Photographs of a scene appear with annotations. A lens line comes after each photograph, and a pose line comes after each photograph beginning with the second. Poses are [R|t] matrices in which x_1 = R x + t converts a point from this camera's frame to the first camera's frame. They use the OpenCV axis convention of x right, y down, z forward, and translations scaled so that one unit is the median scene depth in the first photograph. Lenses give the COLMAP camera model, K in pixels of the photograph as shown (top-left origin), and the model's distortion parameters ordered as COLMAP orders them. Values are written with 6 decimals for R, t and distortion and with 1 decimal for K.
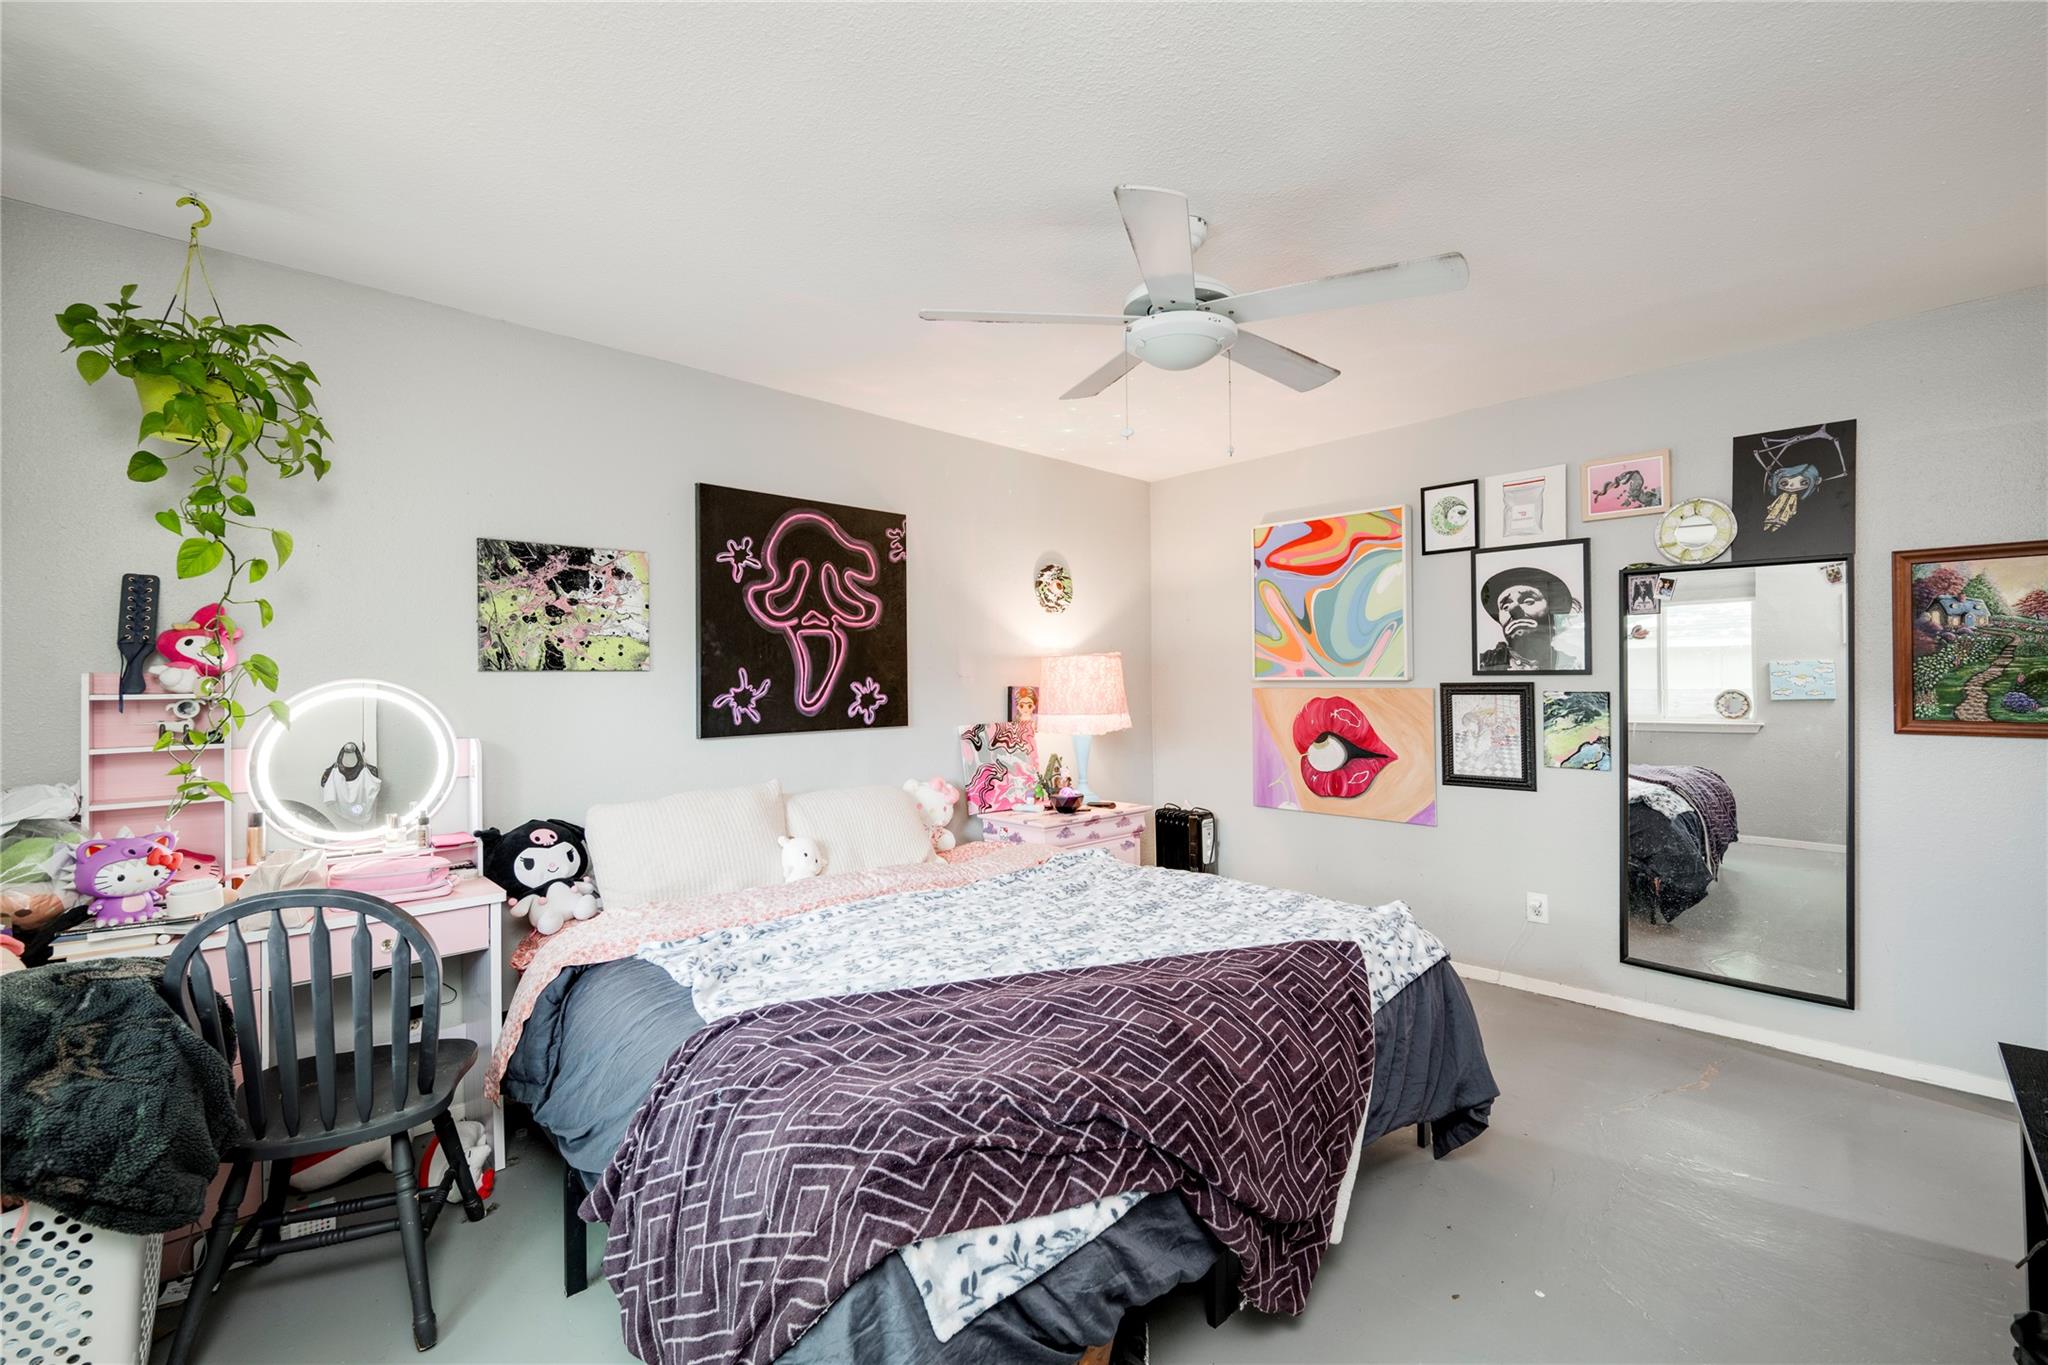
lens RADIAL K [[859.2, 0, 1026.8], [0, 859.2, 688.0], [0, 0, 1]] dist [-0.002701, -0.000020]
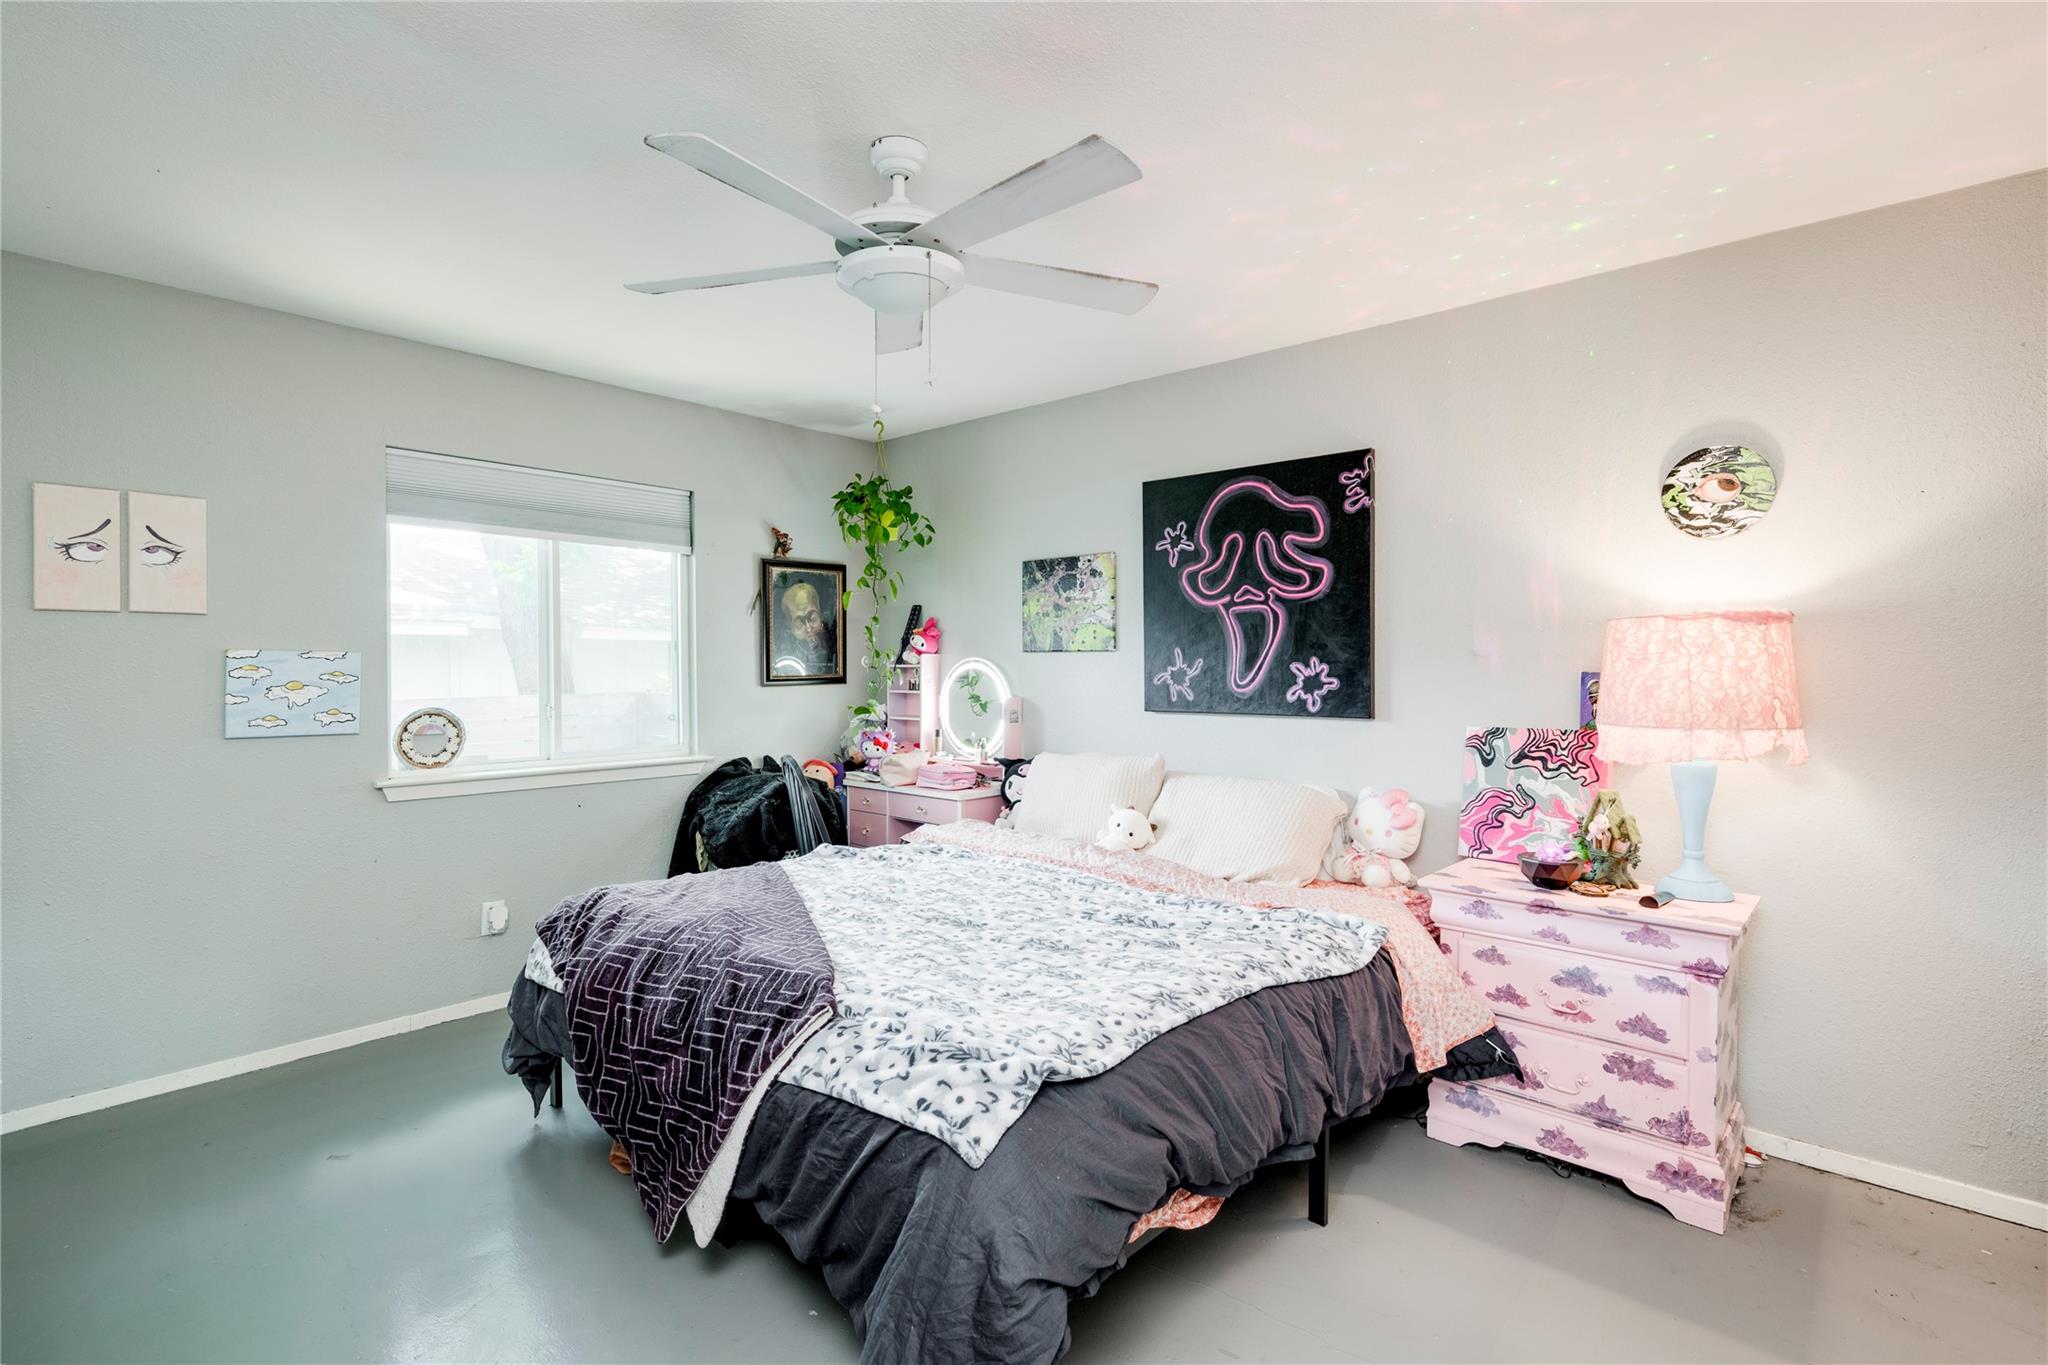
lens RADIAL K [[942.2, 0, 1033.6], [0, 942.2, 691.1], [0, 0, 1]] dist [-0.000076, 0.000142]
pose [[0.084416, 0.042936, -0.995505, 1.014699], [-0.007843, 0.999069, 0.042424, -0.022519], [0.996400, 0.004227, 0.084675, 0.916120]]
